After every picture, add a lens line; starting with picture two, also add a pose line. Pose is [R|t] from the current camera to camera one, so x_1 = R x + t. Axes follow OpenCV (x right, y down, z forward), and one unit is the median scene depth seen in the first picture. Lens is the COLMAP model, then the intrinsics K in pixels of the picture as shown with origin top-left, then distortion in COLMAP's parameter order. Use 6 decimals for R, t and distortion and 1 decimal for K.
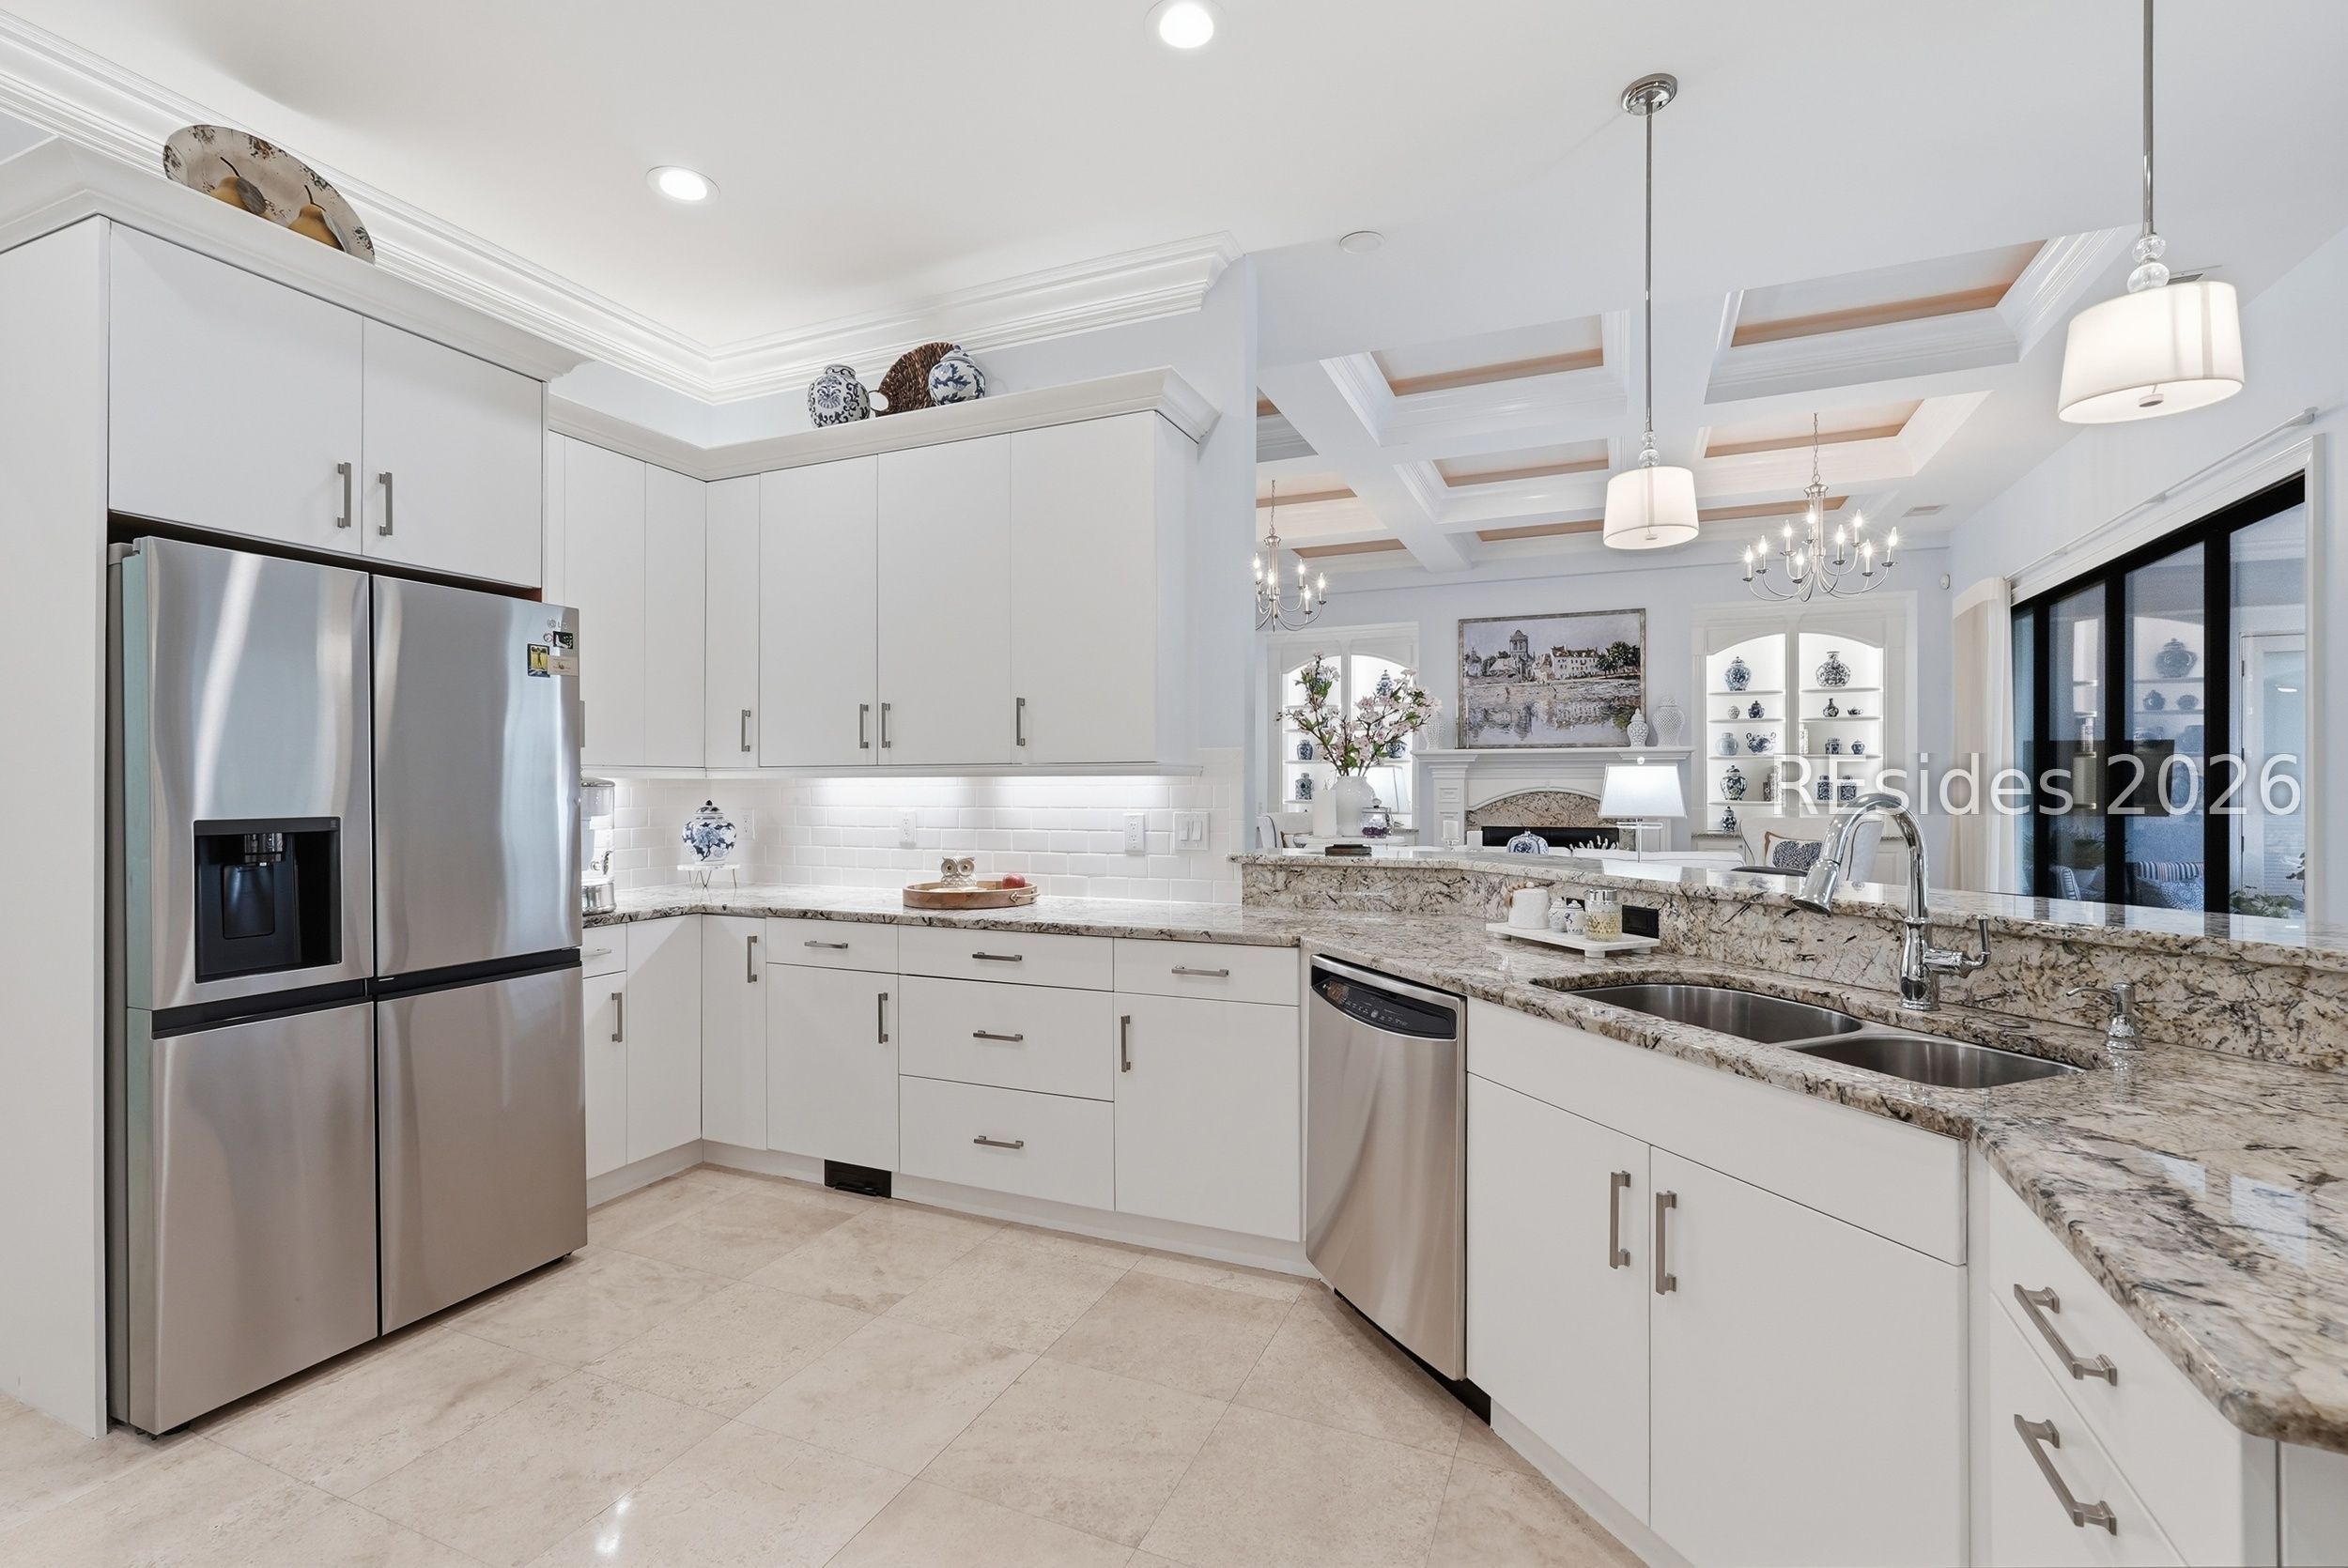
lens RADIAL K [[1053.4, 0, 1187.8], [0, 1053.4, 779.6], [0, 0, 1]] dist [-0.004792, 0.000657]
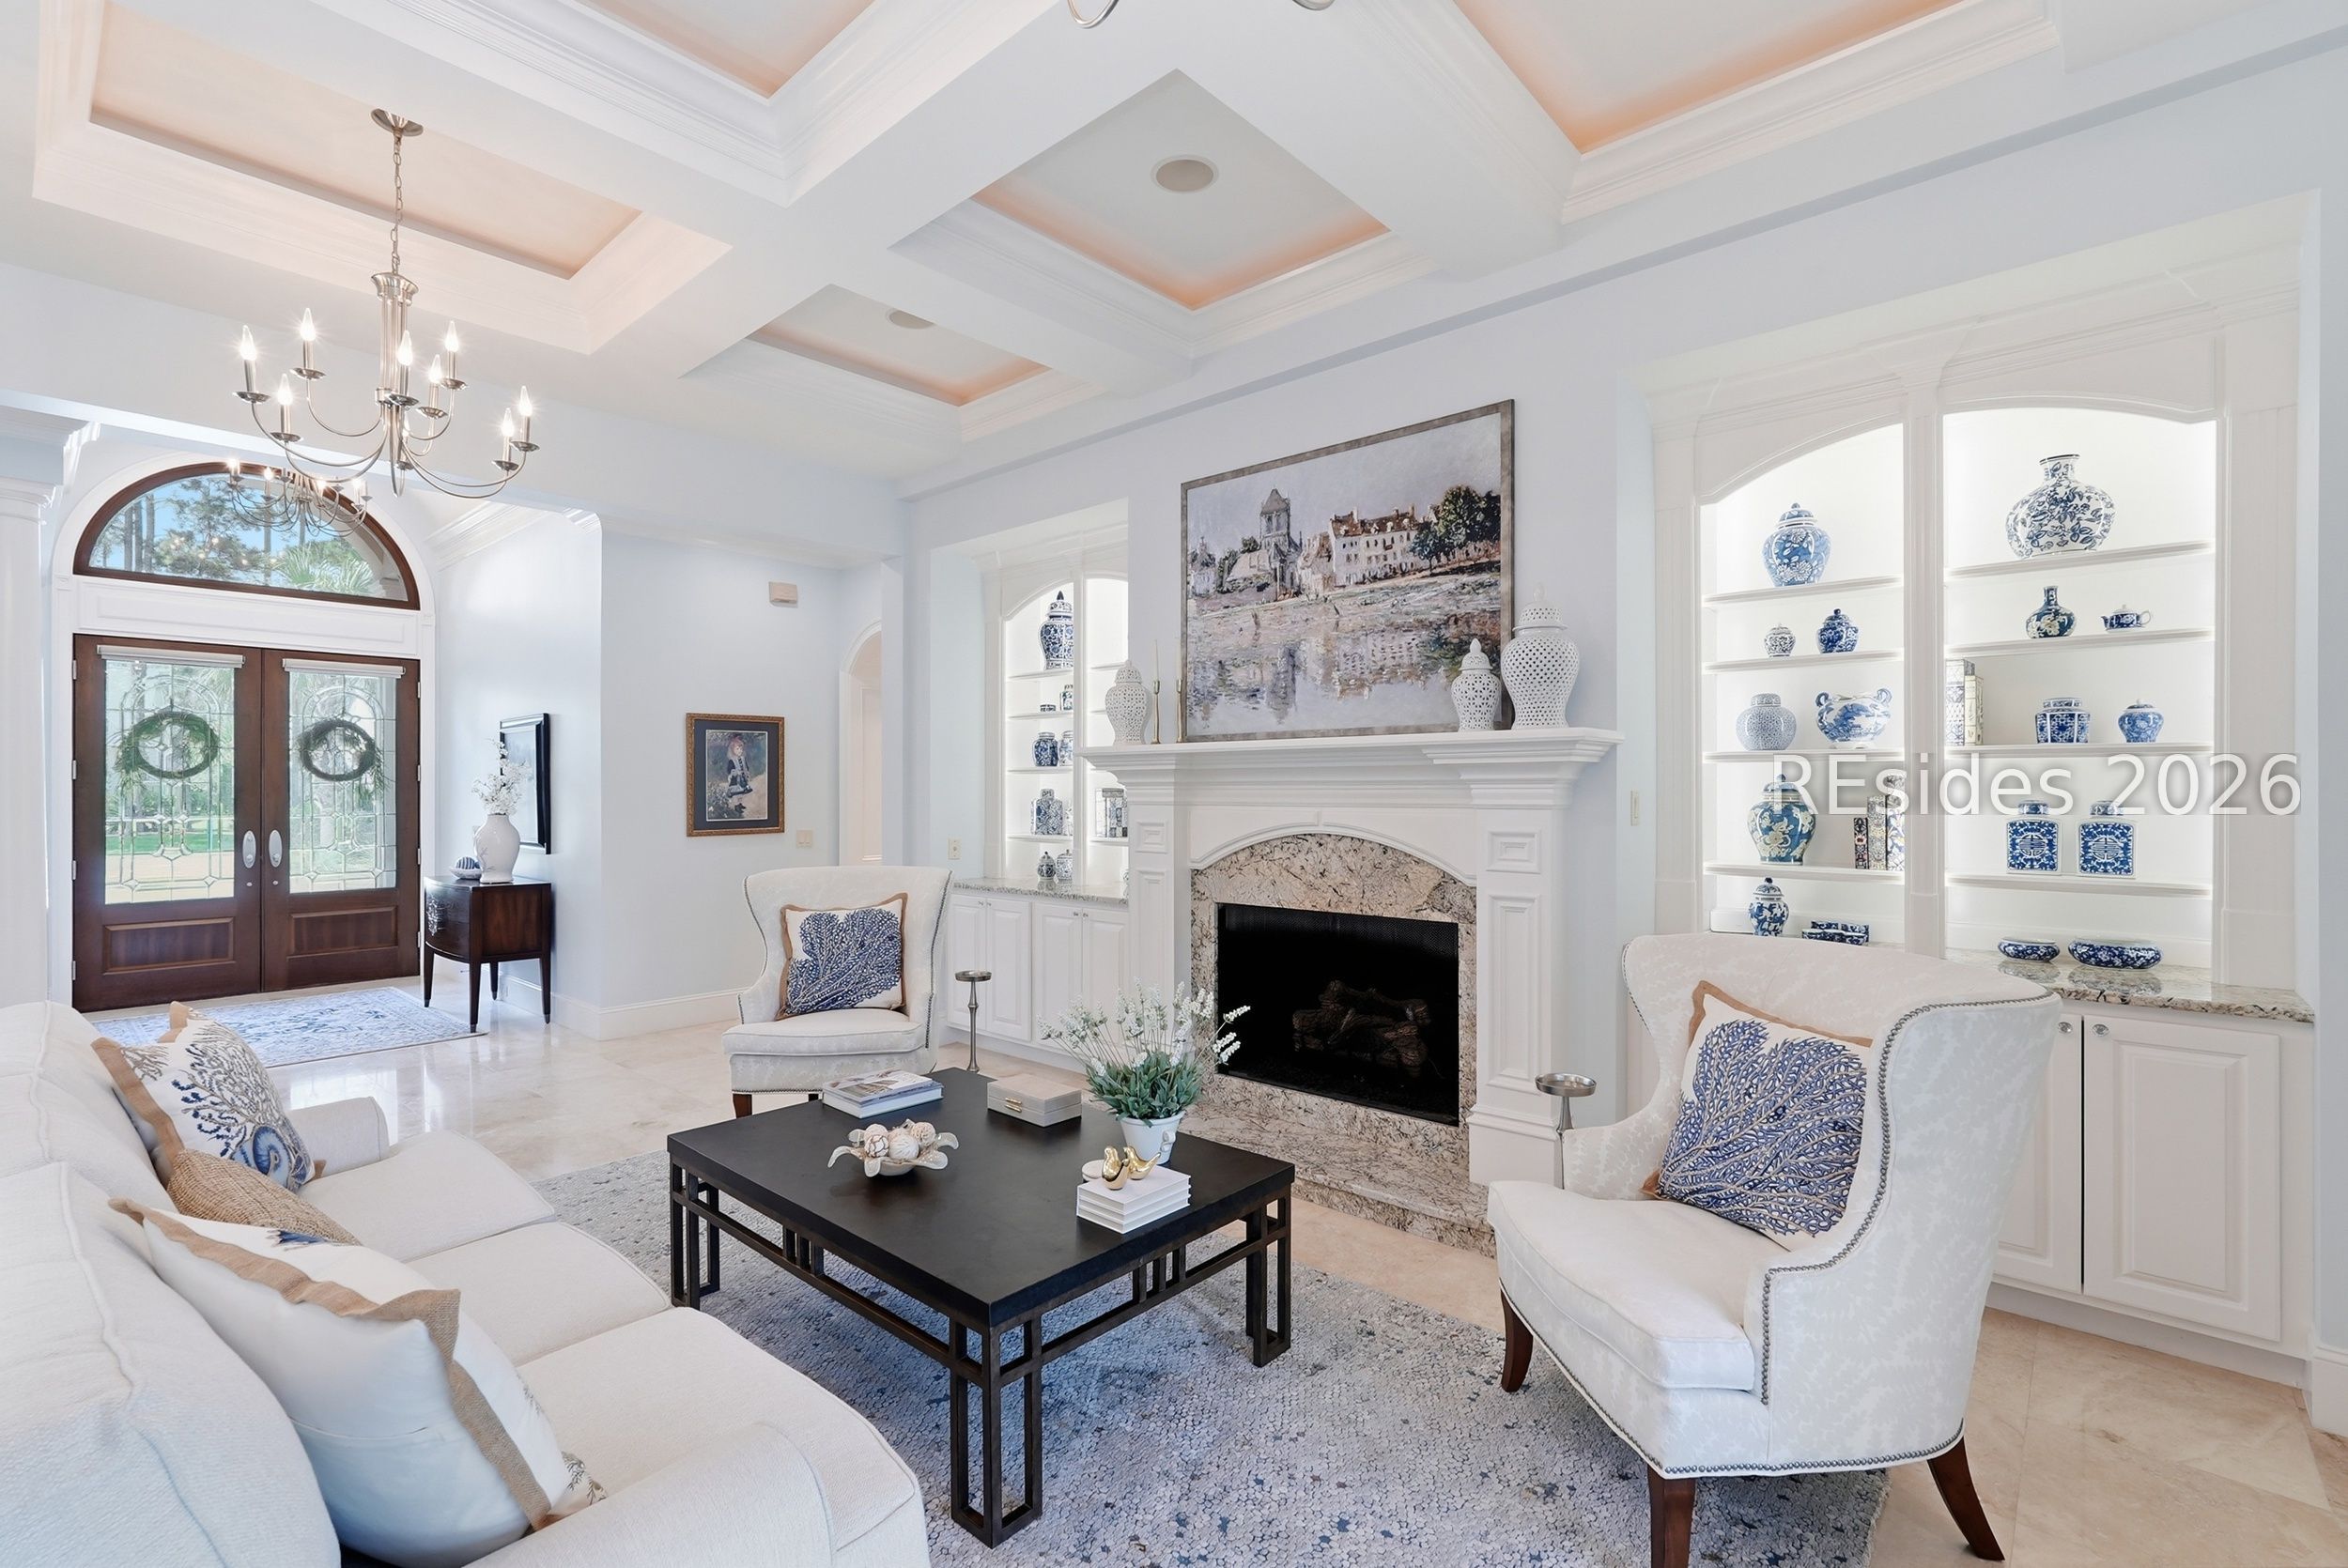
lens RADIAL K [[1053.4, 0, 1172.3], [0, 1053.4, 789.7], [0, 0, 1]] dist [-0.004792, 0.000657]
pose [[0.947230, 0.001366, -0.320552, 0.433757], [-0.001680, 0.999998, -0.000701, -0.007431], [0.320551, 0.001203, 0.947231, 0.553967]]
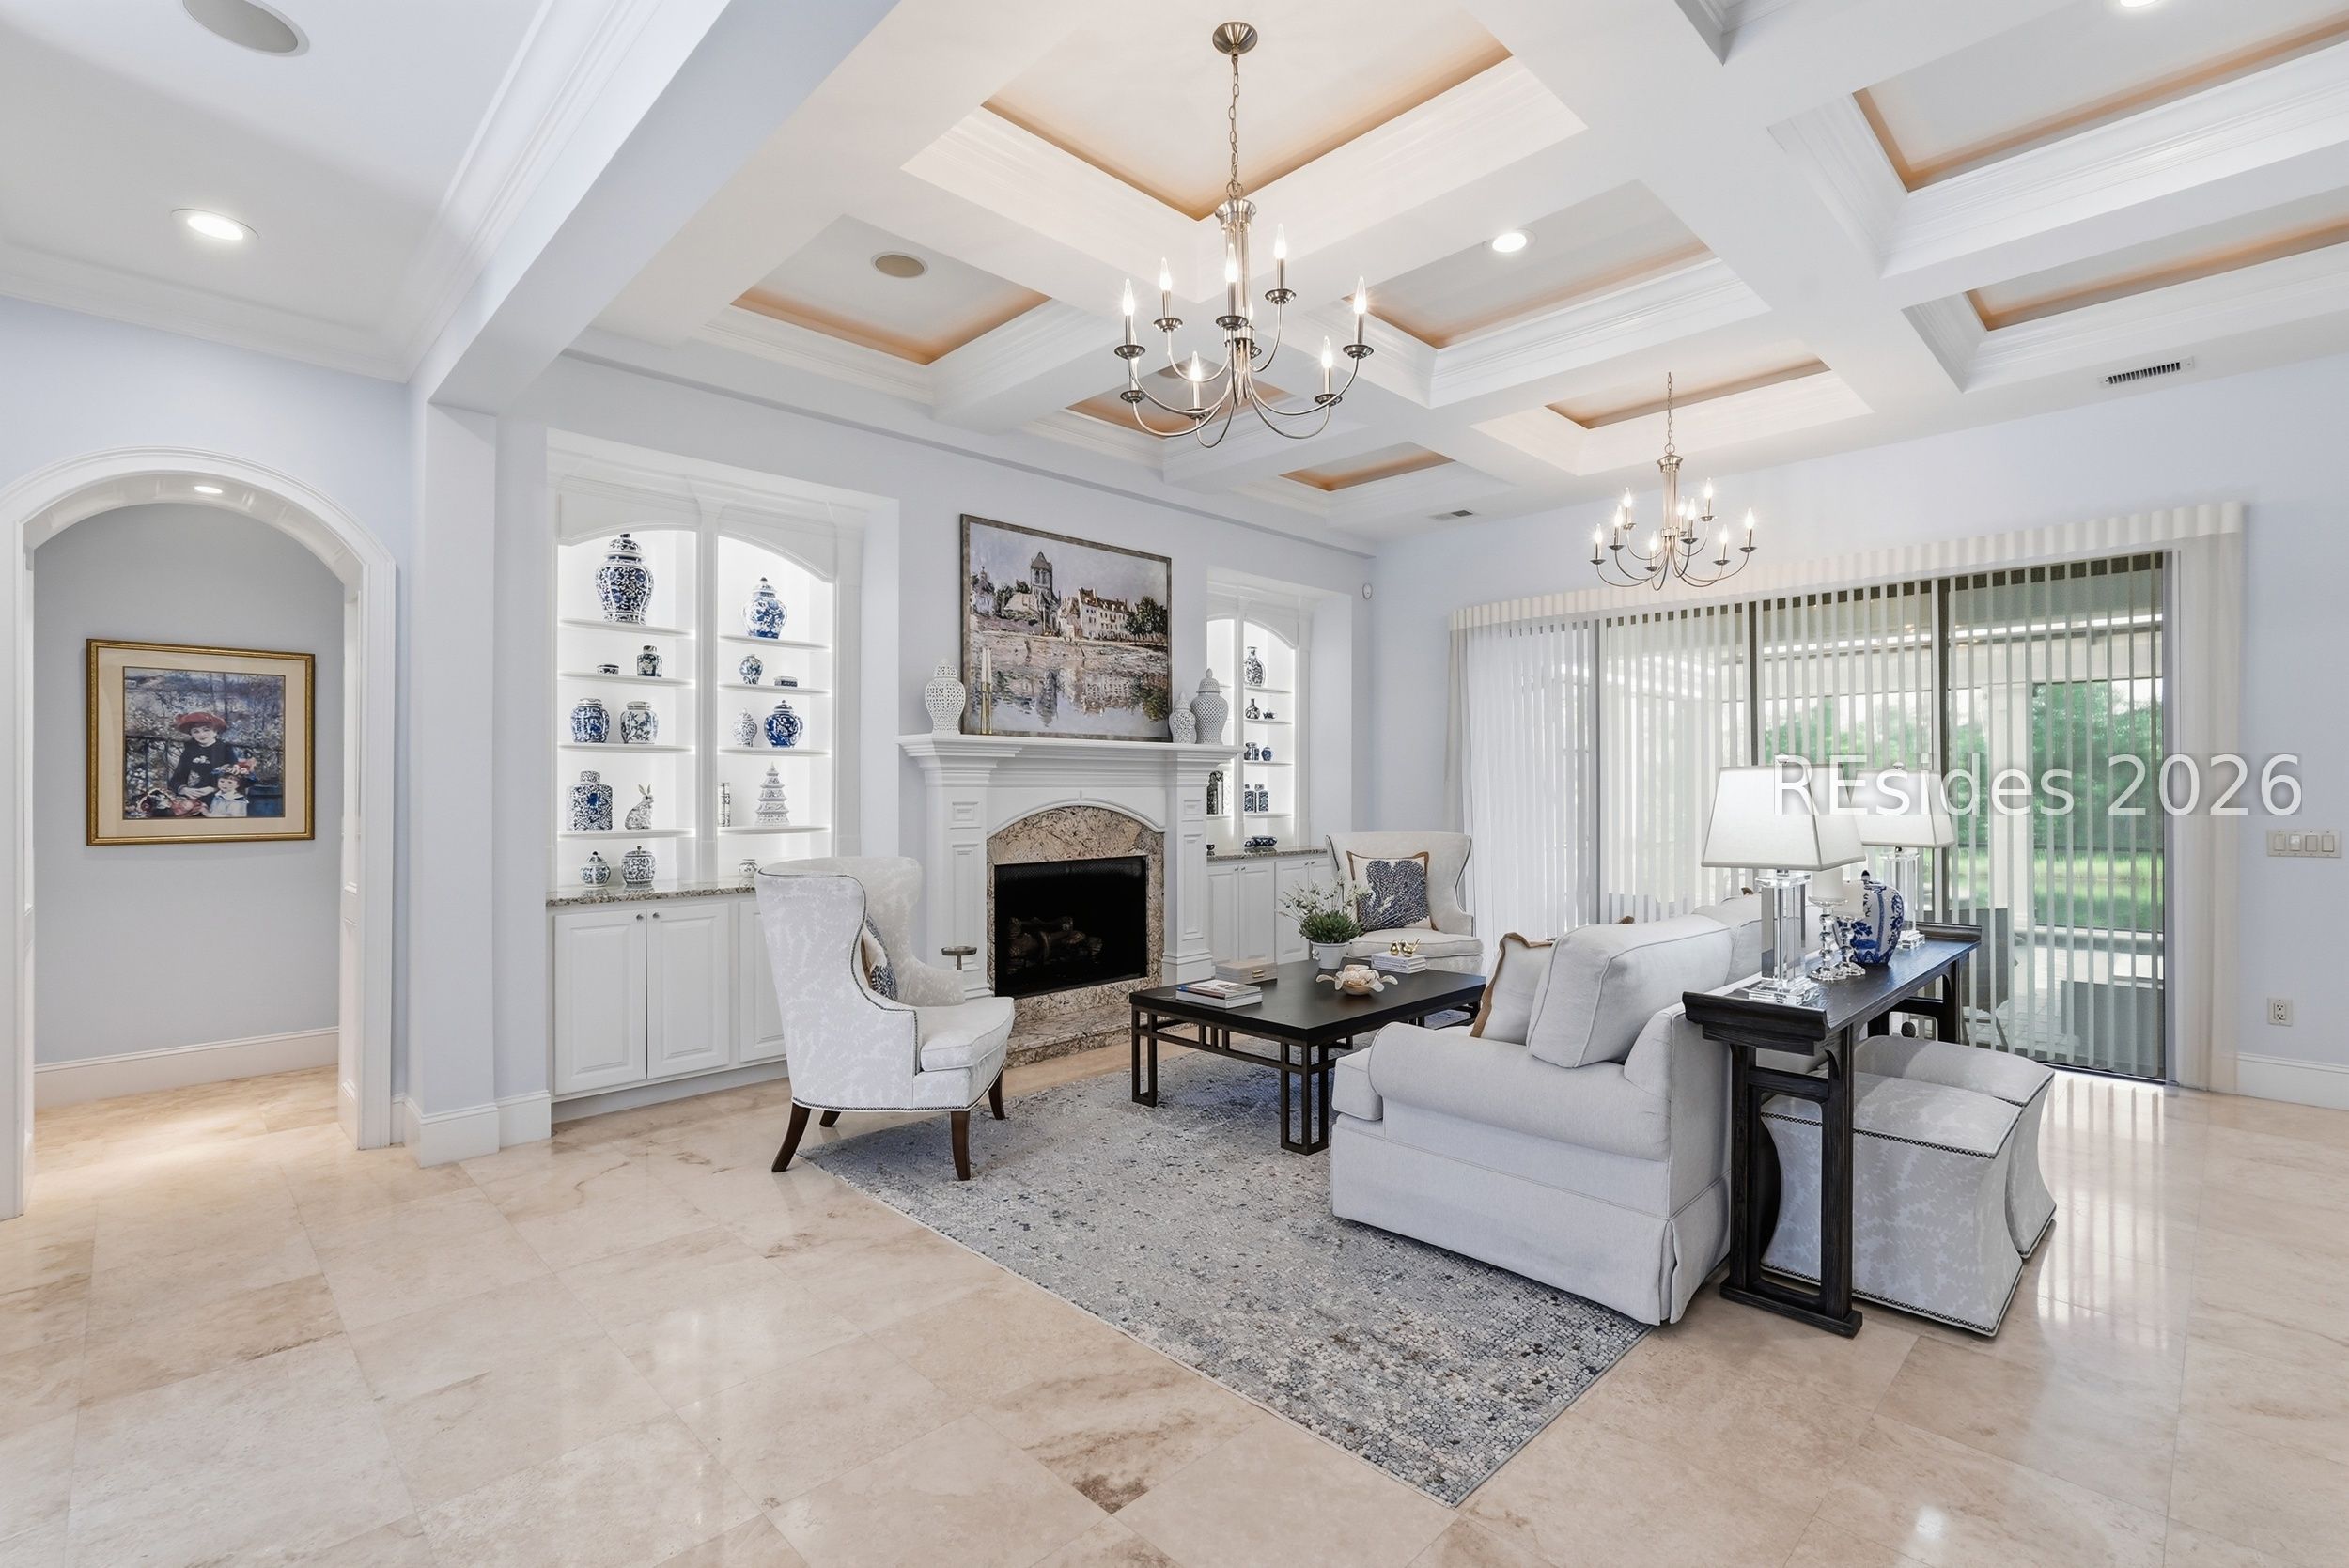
lens RADIAL K [[1053.9, 0, 1153.5], [0, 1053.9, 790.8], [0, 0, 1]] dist [-0.004792, 0.000657]
pose [[0.397262, 0.000887, 0.917705, -0.249945], [0.001476, 0.999998, -0.001606, 0.003126], [-0.917704, 0.001992, 0.397259, 0.704119]]
